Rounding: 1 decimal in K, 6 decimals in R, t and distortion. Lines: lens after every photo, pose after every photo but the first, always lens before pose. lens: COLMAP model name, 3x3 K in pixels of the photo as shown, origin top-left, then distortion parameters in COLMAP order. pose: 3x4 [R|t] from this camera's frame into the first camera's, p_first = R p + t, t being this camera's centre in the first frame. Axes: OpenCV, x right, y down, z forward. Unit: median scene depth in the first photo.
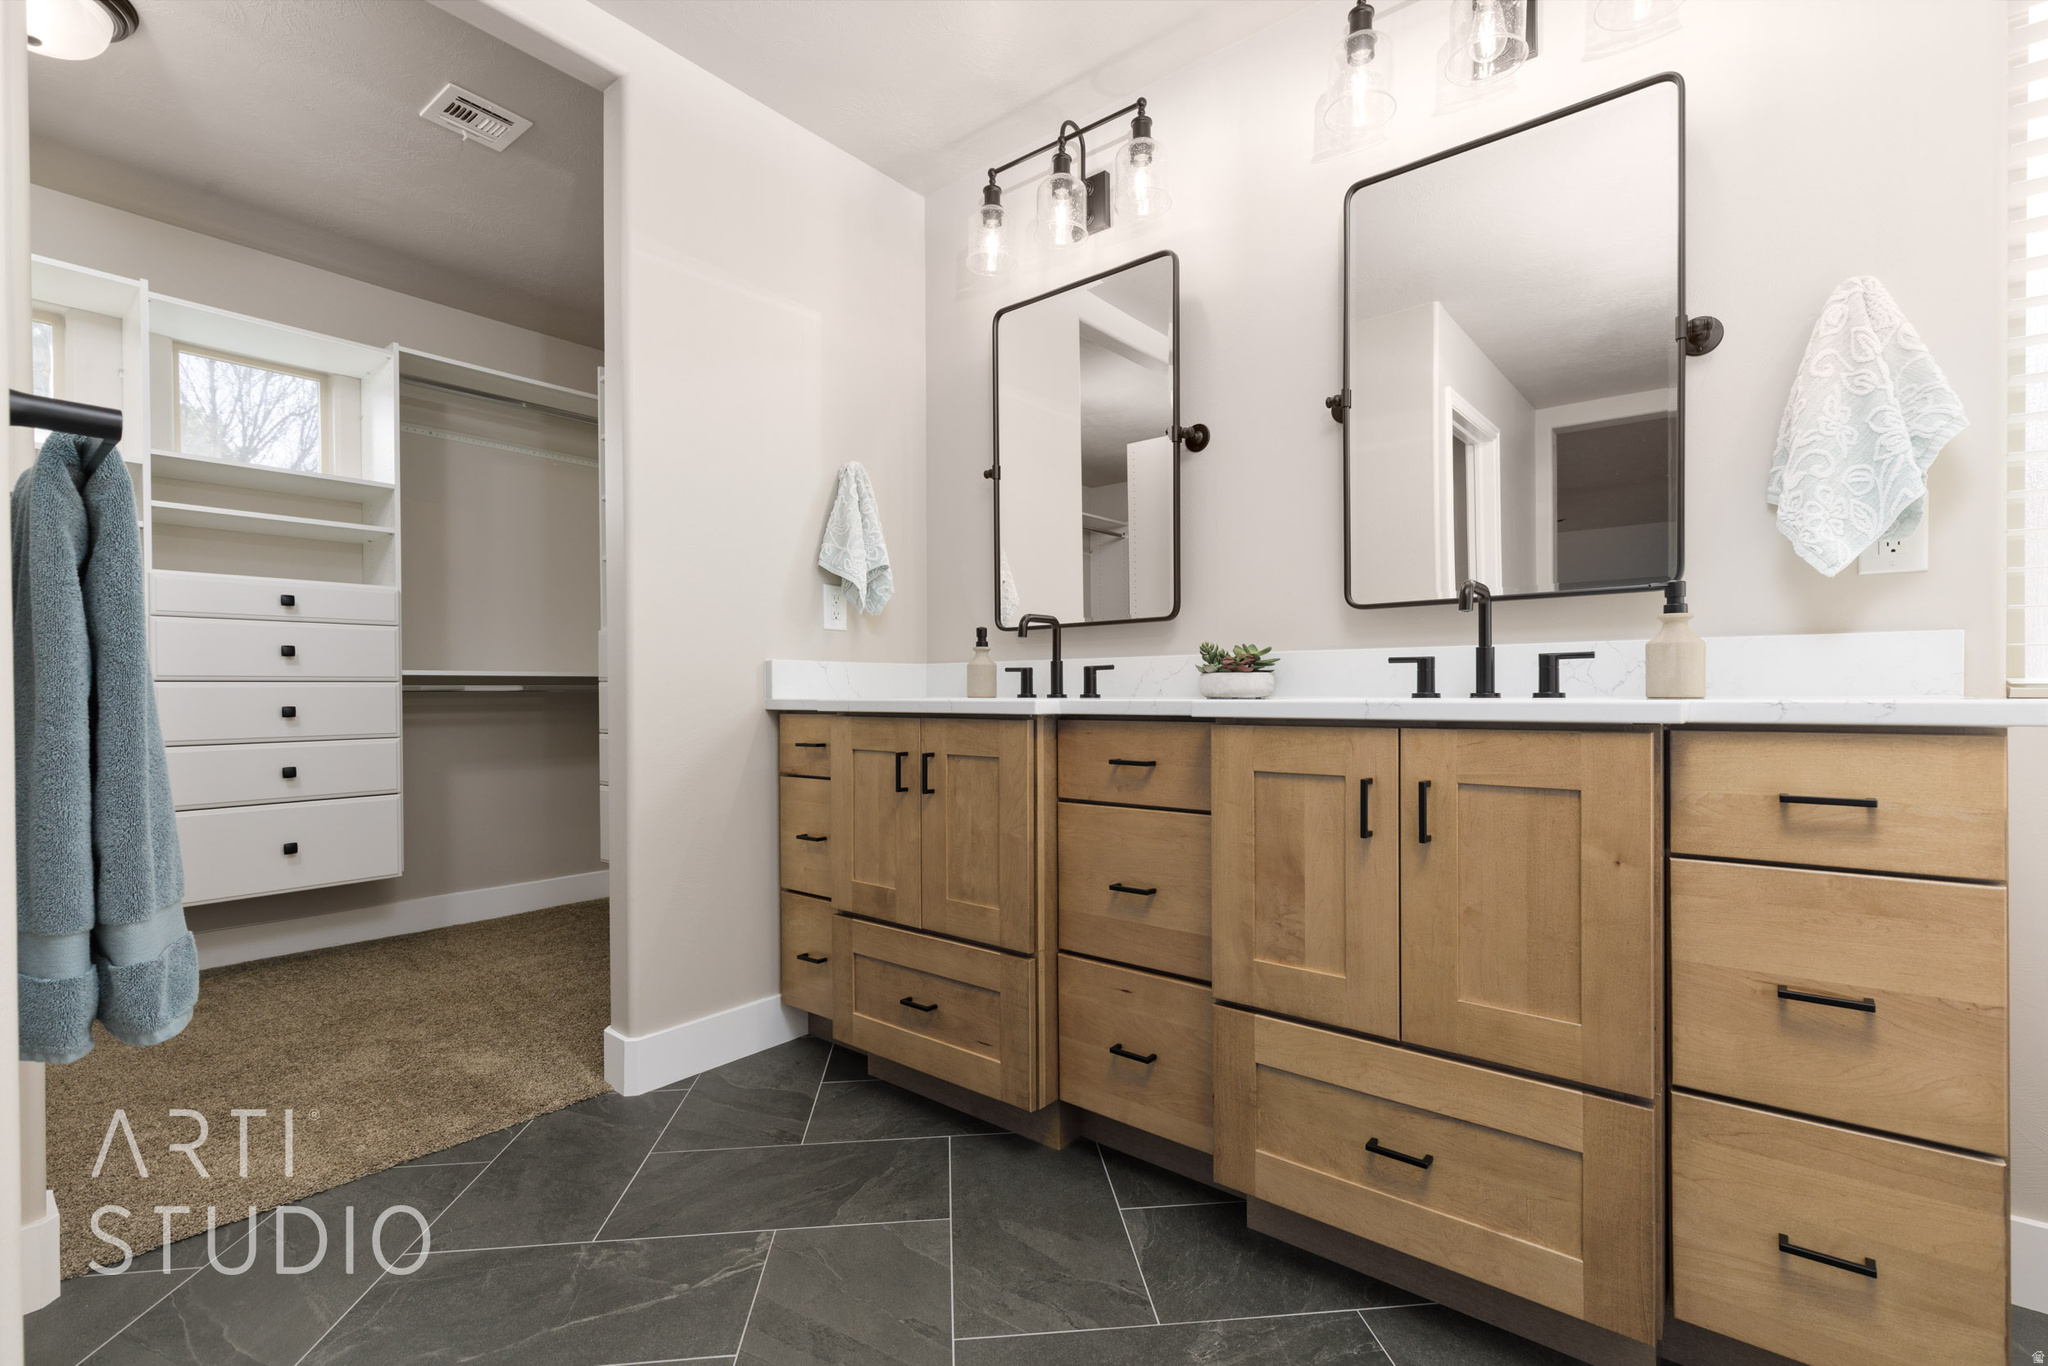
lens RADIAL K [[917.4, 0, 1026.9], [0, 917.4, 696.2], [0, 0, 1]] dist [0.002948, 0.000154]
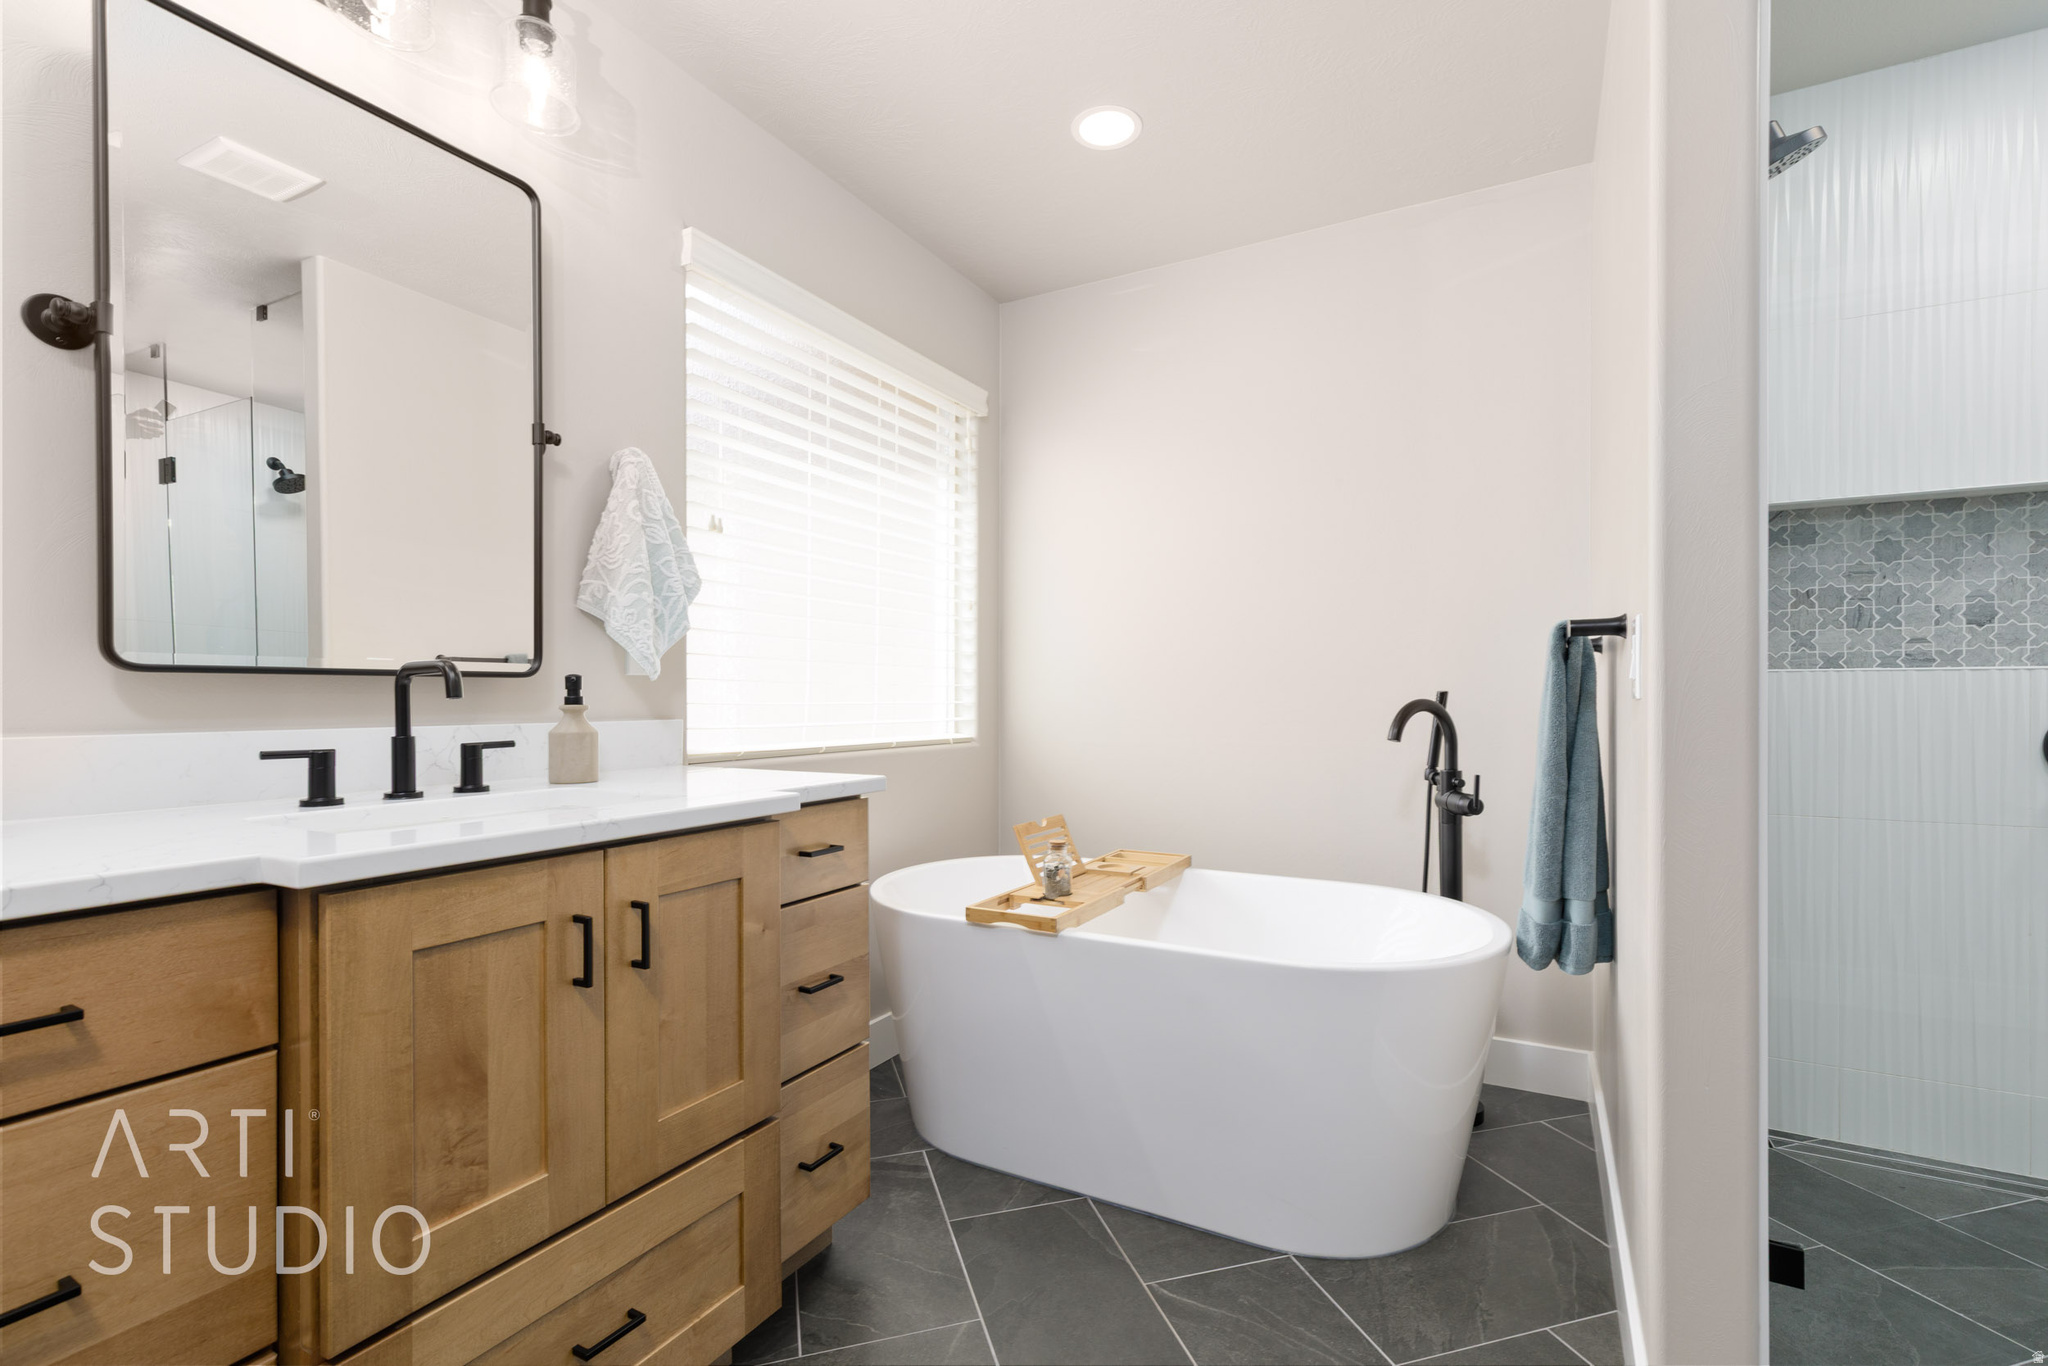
lens RADIAL K [[917.4, 0, 1026.9], [0, 917.4, 696.2], [0, 0, 1]] dist [0.002948, 0.000154]
pose [[-0.177589, 0.005680, 0.984088, -0.504238], [0.007830, 0.999960, -0.004358, -0.099200], [-0.984074, 0.006931, -0.177627, 0.717130]]
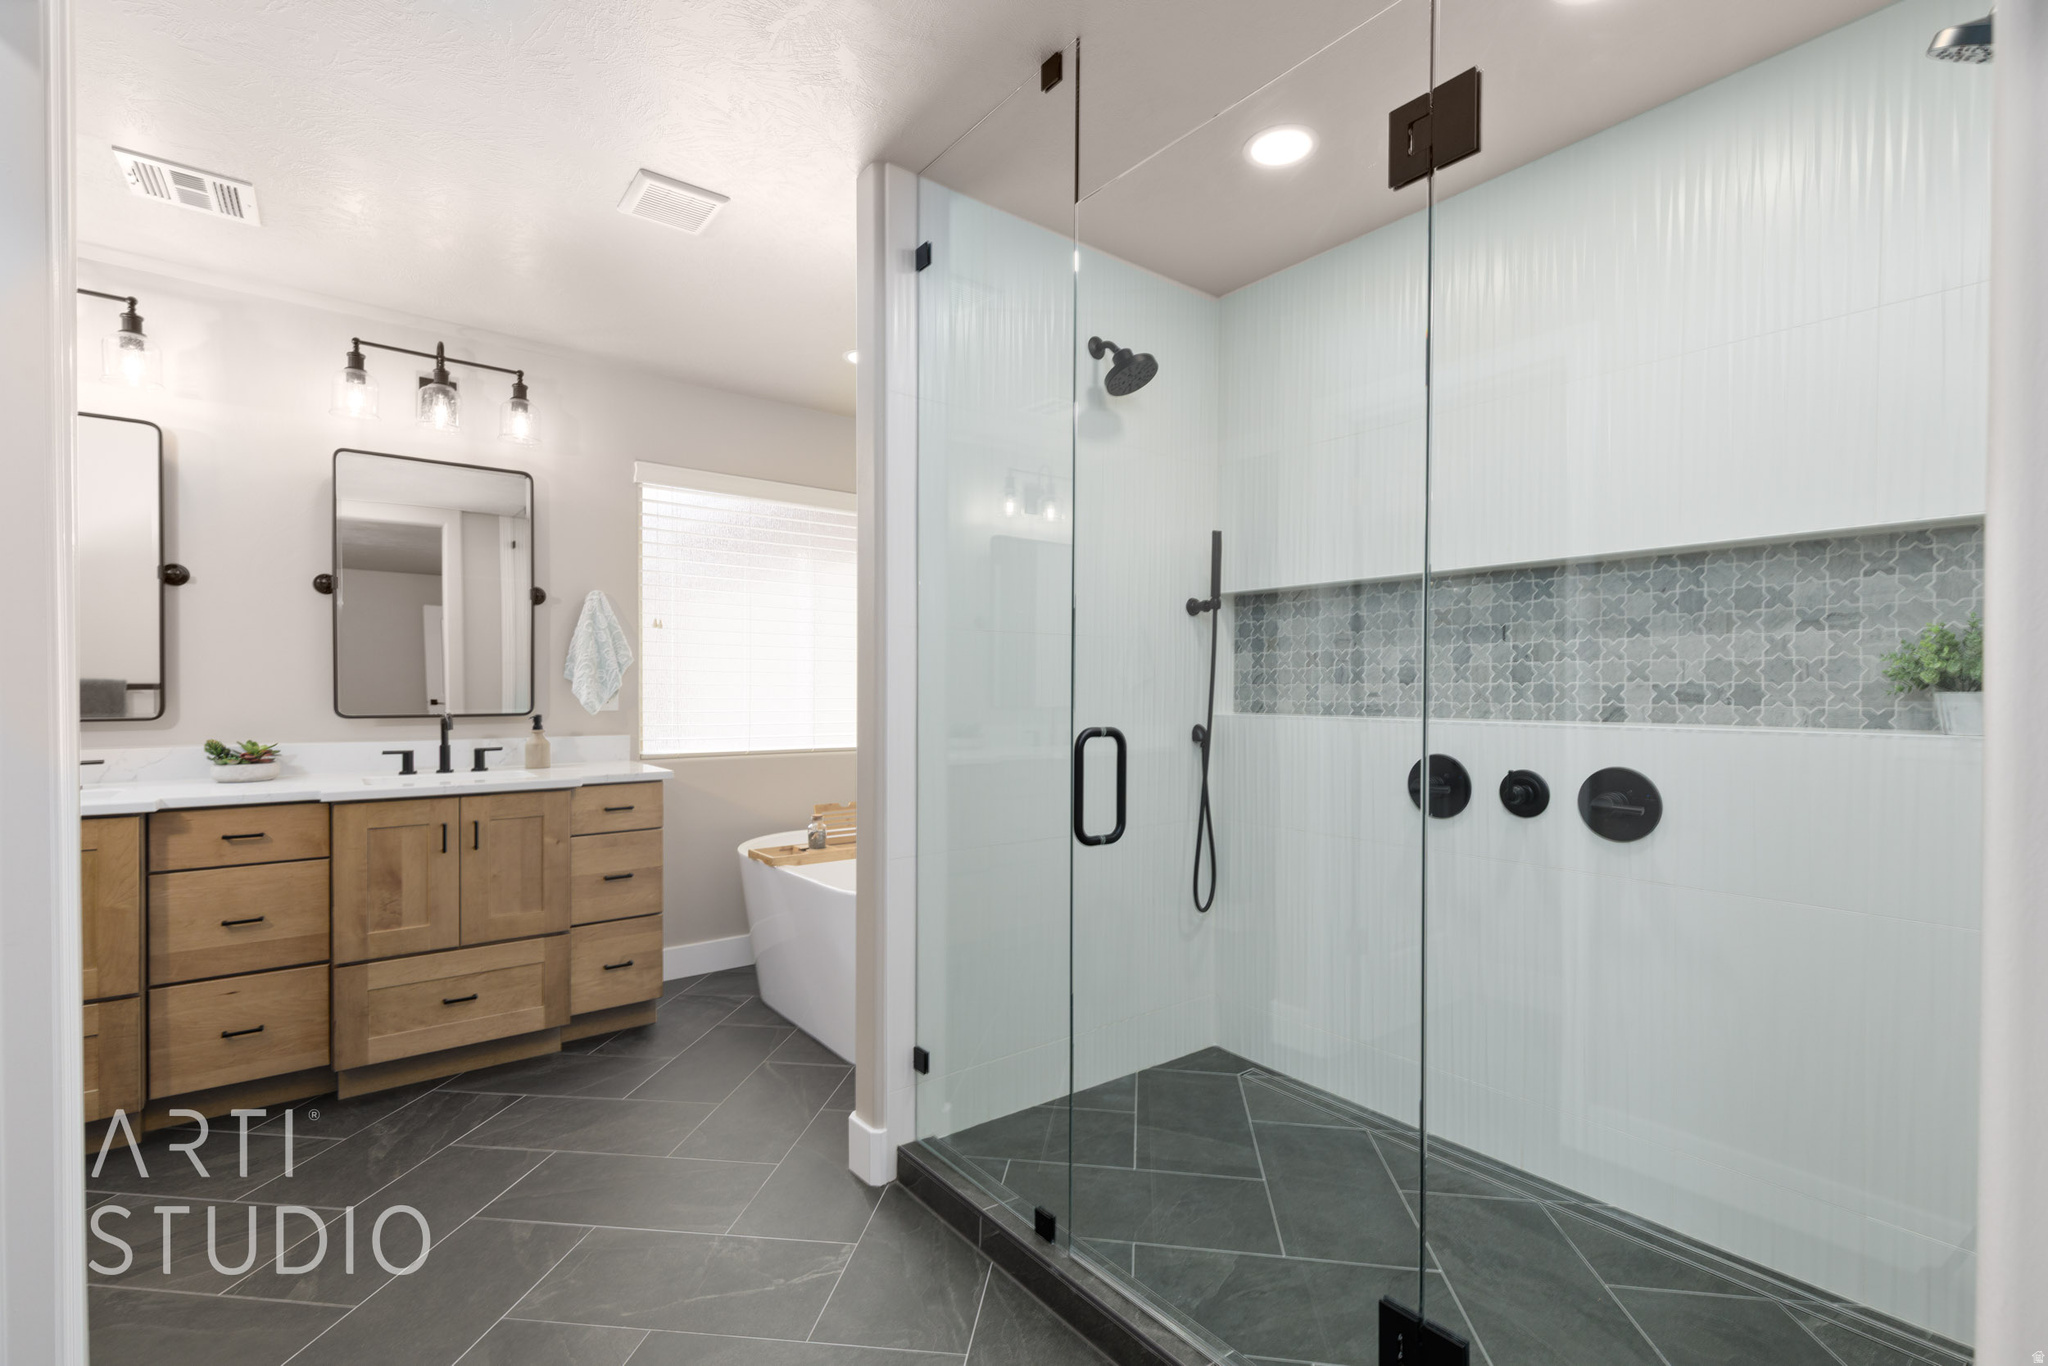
lens RADIAL K [[917.4, 0, 1026.9], [0, 917.4, 696.2], [0, 0, 1]] dist [0.002948, 0.000154]
pose [[0.230292, -0.003782, 0.973114, -1.266862], [0.002368, 0.999992, 0.003326, -0.189592], [-0.973119, 0.001538, 0.230299, -0.706502]]
